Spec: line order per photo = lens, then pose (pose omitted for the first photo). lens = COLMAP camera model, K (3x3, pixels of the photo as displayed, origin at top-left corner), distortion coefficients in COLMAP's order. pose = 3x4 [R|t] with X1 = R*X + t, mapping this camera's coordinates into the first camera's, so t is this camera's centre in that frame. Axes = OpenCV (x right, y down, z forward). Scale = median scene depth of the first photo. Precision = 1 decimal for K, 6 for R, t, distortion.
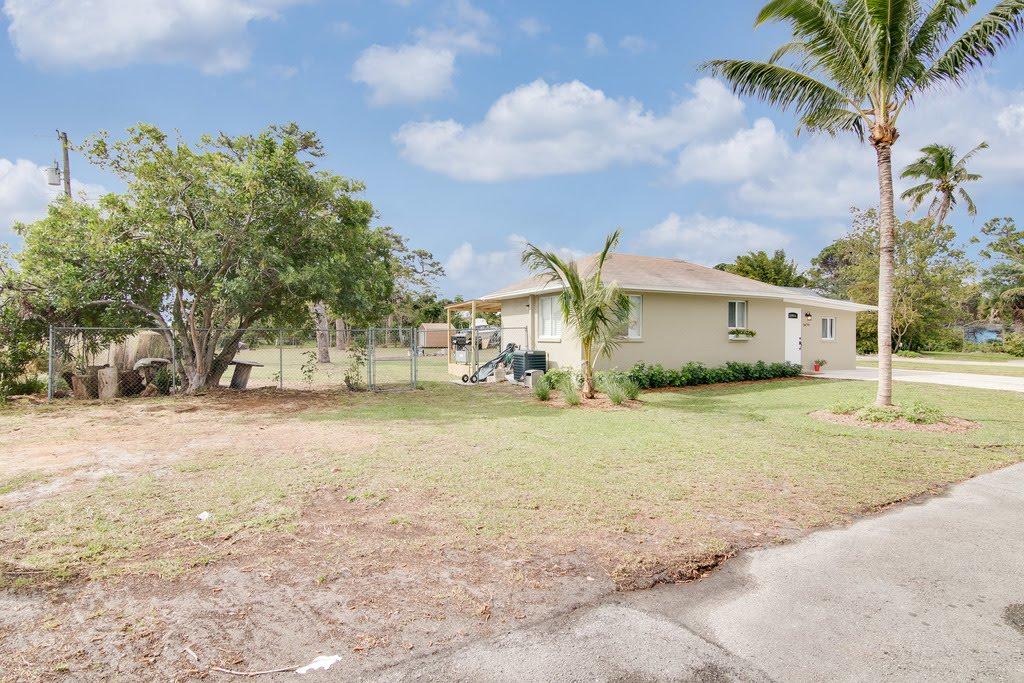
lens RADIAL K [[516.9, 0, 512.0], [0, 516.9, 341.5], [0, 0, 1]] dist [-0.016133, -0.000671]
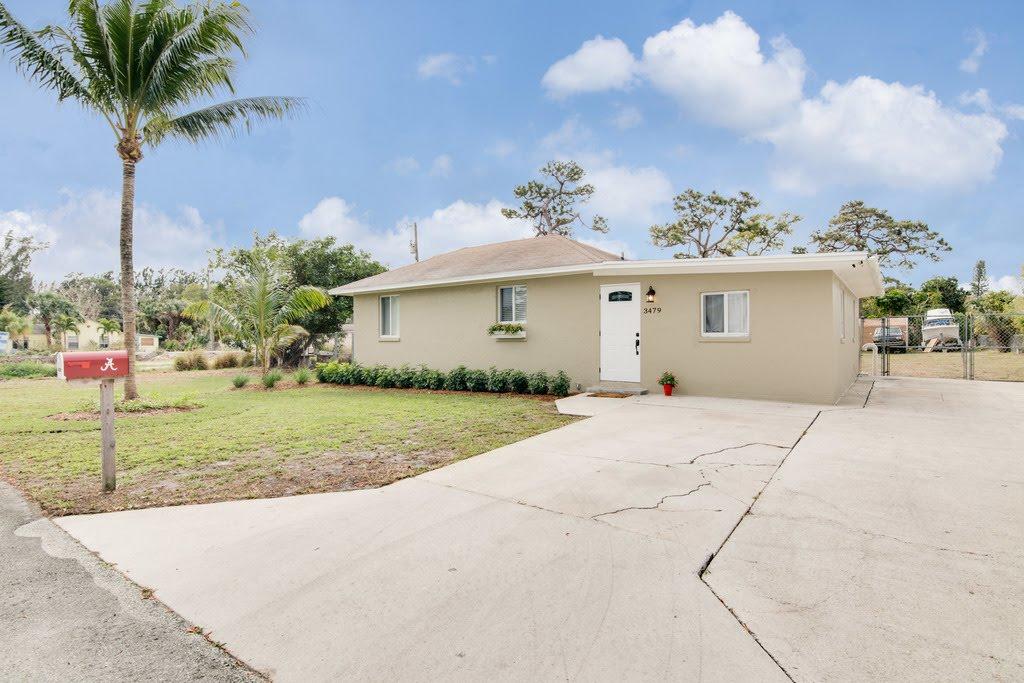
lens RADIAL K [[499.5, 0, 519.6], [0, 499.5, 342.2], [0, 0, 1]] dist [-0.017299, 0.000238]
pose [[0.440504, 0.004663, -0.897738, 1.043451], [-0.001307, 0.999989, 0.004553, -0.001398], [0.897750, -0.000832, 0.440506, 0.675166]]
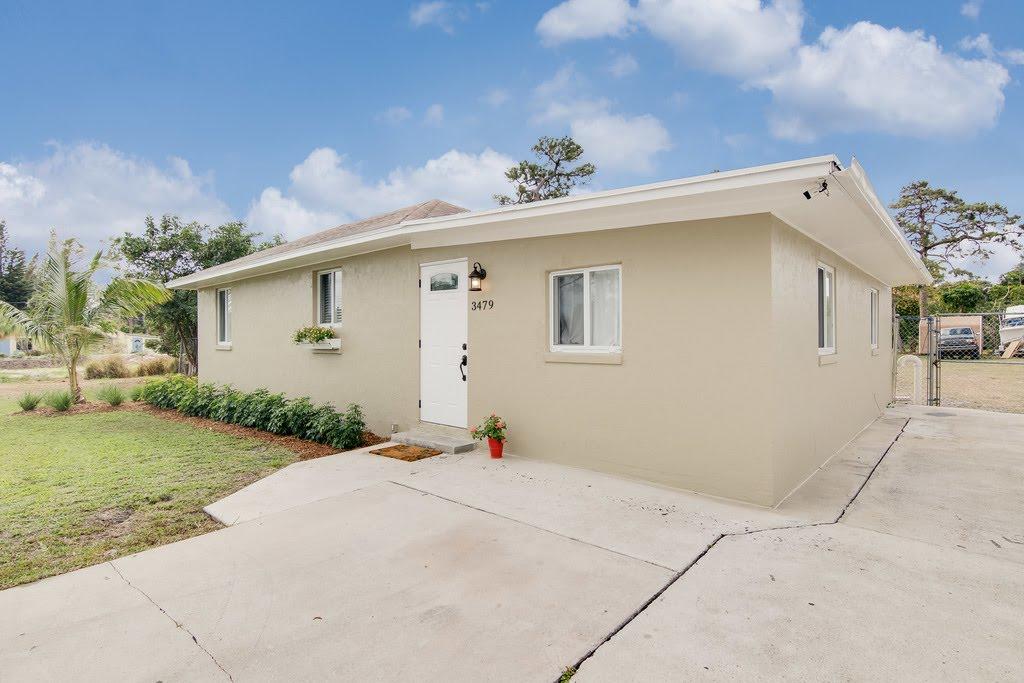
lens RADIAL K [[516.9, 0, 512.0], [0, 516.9, 341.5], [0, 0, 1]] dist [-0.016133, -0.000671]
pose [[0.365272, 0.003173, -0.930895, 0.922347], [-0.001880, 0.999995, 0.002670, -0.012188], [0.930899, 0.000775, 0.365276, 0.952964]]
